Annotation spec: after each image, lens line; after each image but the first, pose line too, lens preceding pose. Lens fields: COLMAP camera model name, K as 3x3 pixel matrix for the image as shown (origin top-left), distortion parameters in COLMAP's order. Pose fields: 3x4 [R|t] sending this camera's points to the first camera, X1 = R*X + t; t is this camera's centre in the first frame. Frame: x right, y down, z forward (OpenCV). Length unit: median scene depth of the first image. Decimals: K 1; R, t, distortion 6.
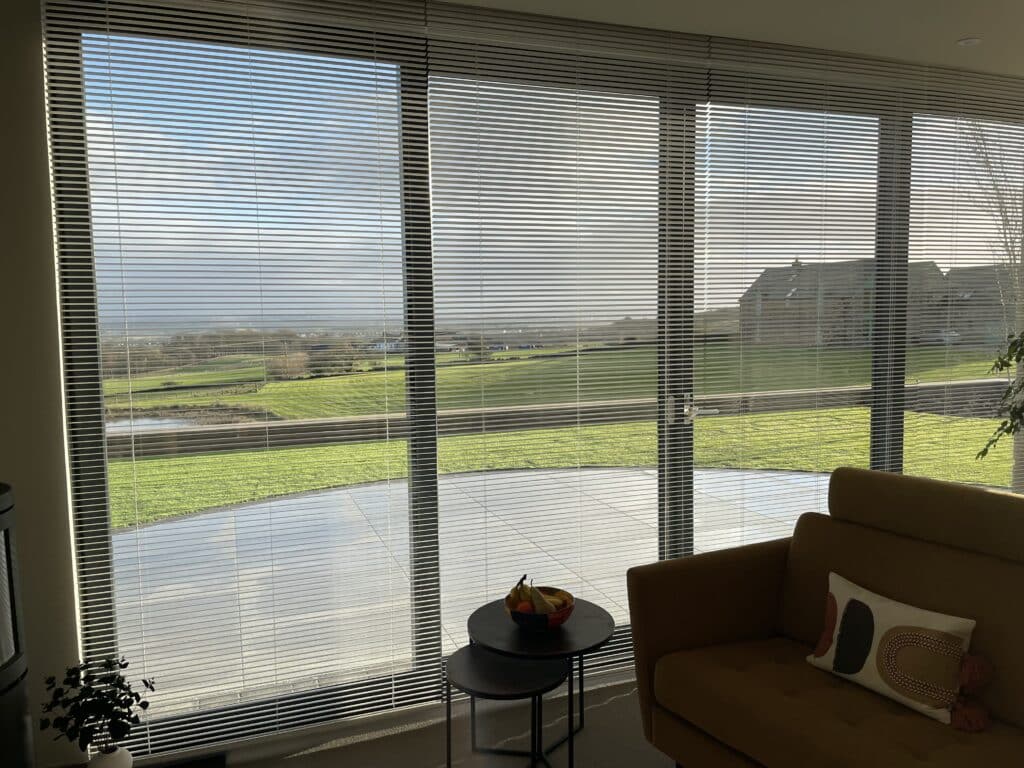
lens RADIAL K [[778.1, 0, 512.0], [0, 778.1, 384.0], [0, 0, 1]] dist [0.111711, -0.172394]
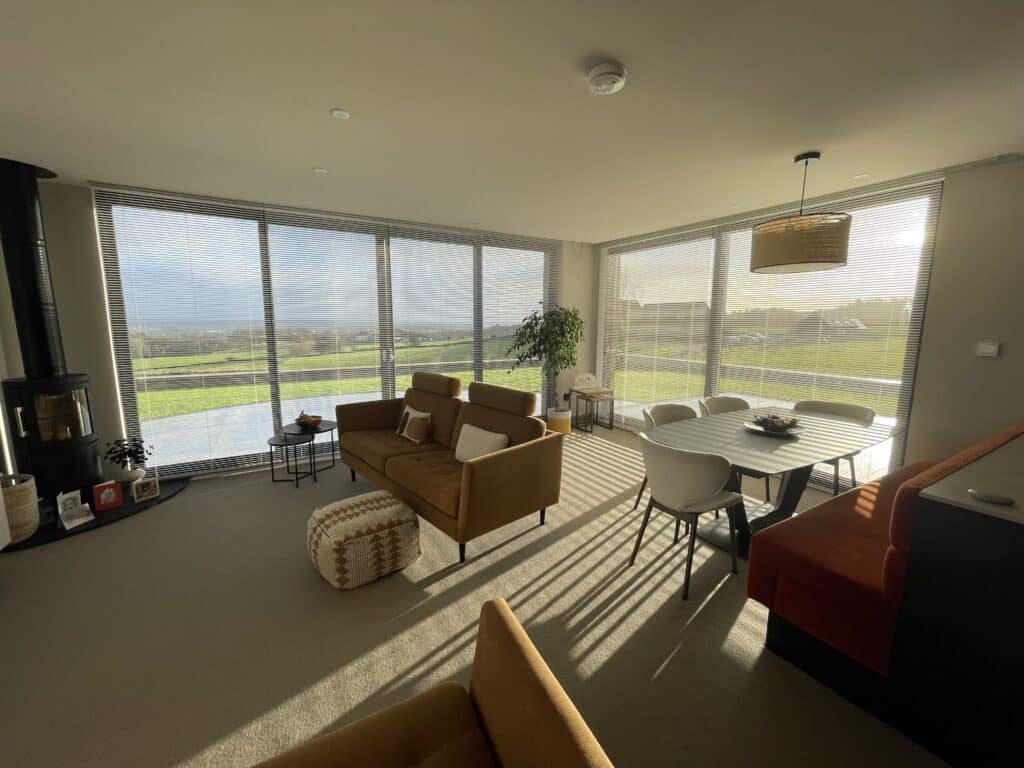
lens RADIAL K [[413.5, 0, 512.0], [0, 413.5, 384.0], [0, 0, 1]] dist [0.000026, -0.000109]
pose [[0.983105, -0.008603, 0.182843, 0.514623], [-0.002238, 0.998255, 0.059006, 0.061972], [-0.183031, -0.058418, 0.981370, -0.641770]]
